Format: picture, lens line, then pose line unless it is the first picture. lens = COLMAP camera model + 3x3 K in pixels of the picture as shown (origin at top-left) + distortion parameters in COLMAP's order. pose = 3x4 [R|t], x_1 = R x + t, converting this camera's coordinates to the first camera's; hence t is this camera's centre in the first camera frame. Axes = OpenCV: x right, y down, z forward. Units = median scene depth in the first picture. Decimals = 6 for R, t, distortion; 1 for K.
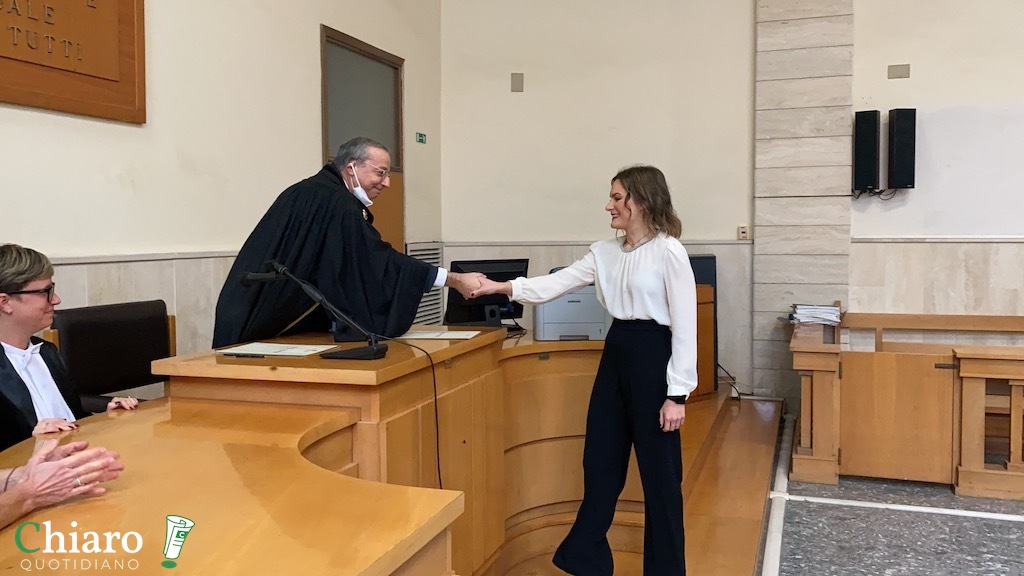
lens RADIAL K [[906.4, 0, 489.8], [0, 906.4, 287.3], [0, 0, 1]] dist [0.054221, -0.110909]
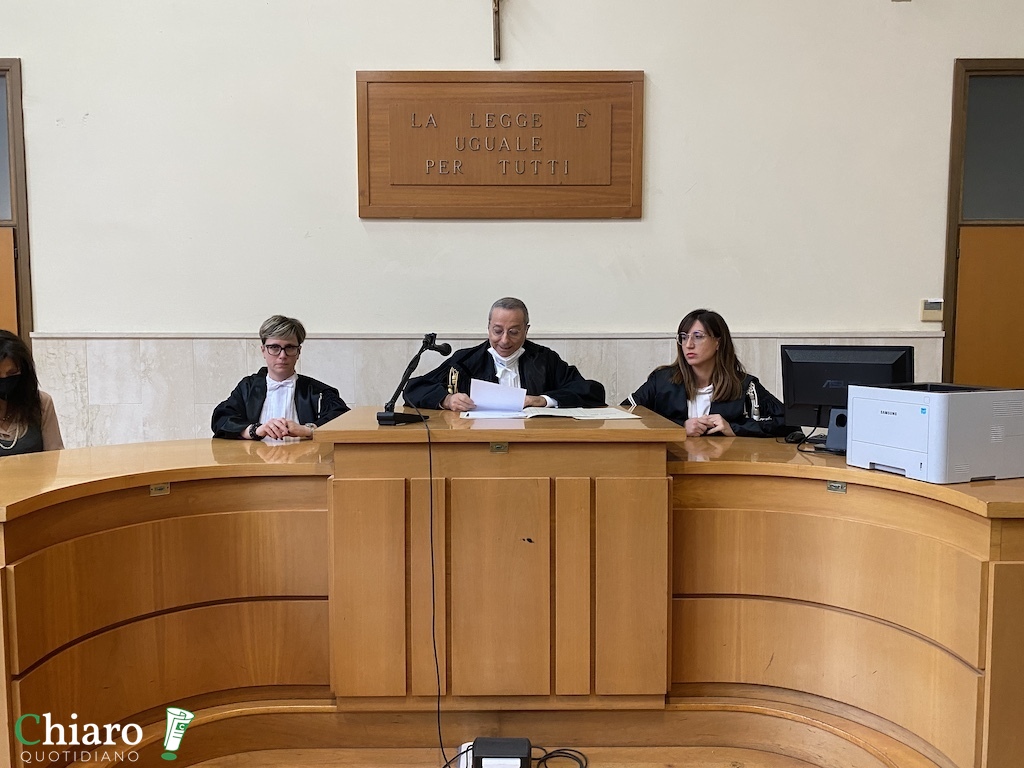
lens RADIAL K [[798.0, 0, 503.4], [0, 798.0, 384.0], [0, 0, 1]] dist [0.061594, -0.060180]
pose [[0.336240, 0.072449, -0.938985, 0.378349], [-0.056301, 0.996800, 0.056749, -0.015296], [0.940092, 0.033784, 0.339243, 0.377641]]
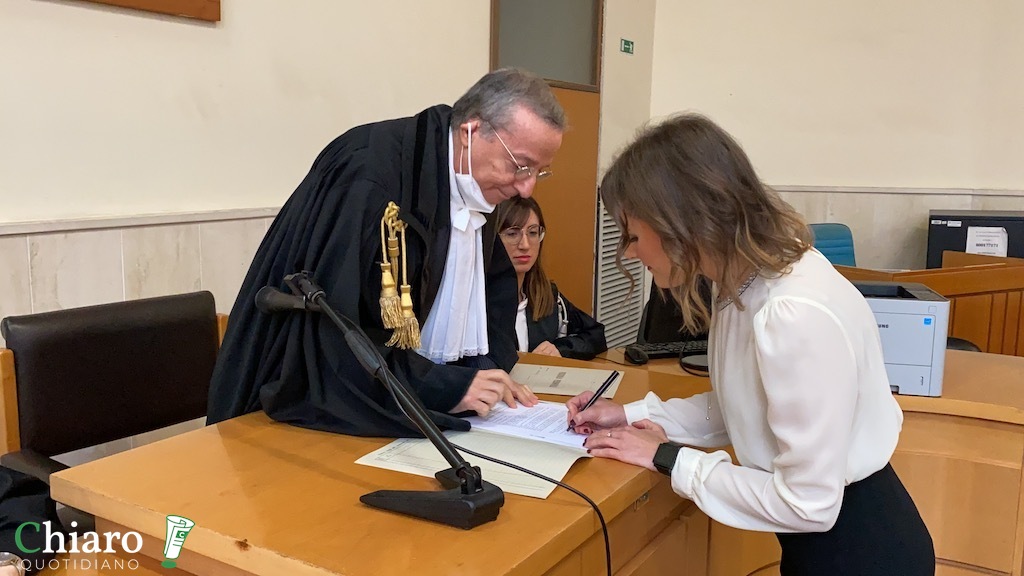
lens RADIAL K [[906.4, 0, 489.8], [0, 906.4, 287.3], [0, 0, 1]] dist [0.054221, -0.110909]
pose [[0.974476, 0.053315, -0.218069, -0.013128], [-0.033922, 0.995206, 0.091726, -0.036785], [0.221914, -0.081987, 0.971613, 0.268326]]
